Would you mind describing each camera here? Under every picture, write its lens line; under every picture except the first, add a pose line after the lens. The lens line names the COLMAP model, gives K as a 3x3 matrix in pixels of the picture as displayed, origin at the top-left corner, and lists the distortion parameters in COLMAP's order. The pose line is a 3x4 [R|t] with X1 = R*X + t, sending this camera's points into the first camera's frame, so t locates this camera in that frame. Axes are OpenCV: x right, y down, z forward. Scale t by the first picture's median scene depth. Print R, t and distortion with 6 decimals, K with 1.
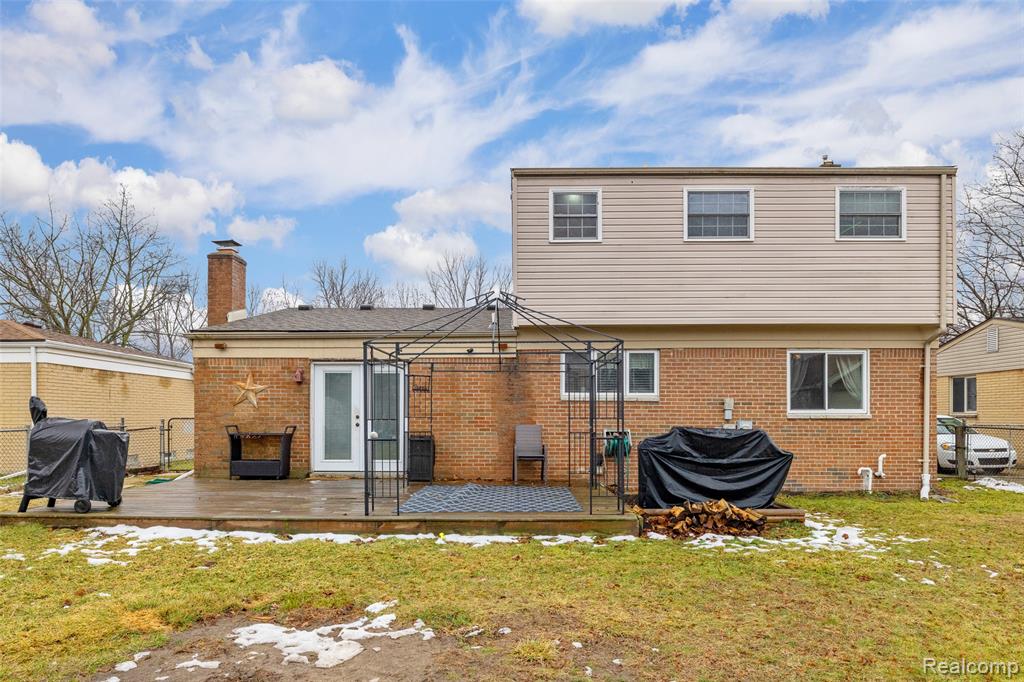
lens RADIAL K [[647.1, 0, 478.1], [0, 647.1, 403.1], [0, 0, 1]] dist [-0.000498, 0.001285]
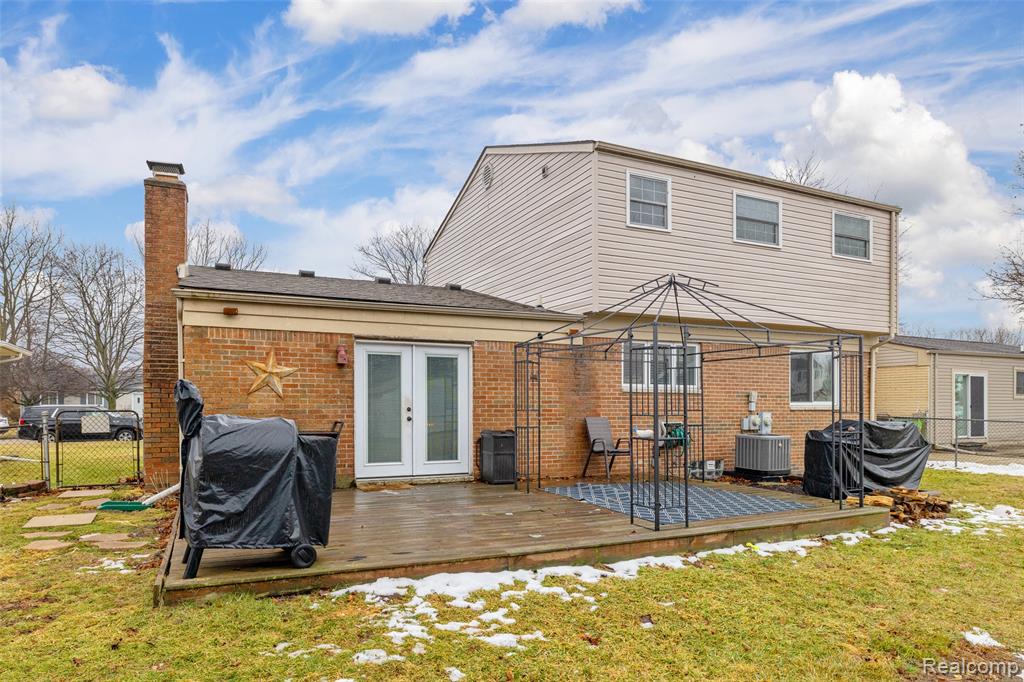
lens RADIAL K [[647.1, 0, 516.6], [0, 647.1, 396.0], [0, 0, 1]] dist [-0.000498, 0.001285]
pose [[0.886310, 0.006451, 0.463047, -0.458898], [-0.010574, 0.999924, 0.006310, -0.002037], [-0.462971, -0.010489, 0.886311, 0.220842]]
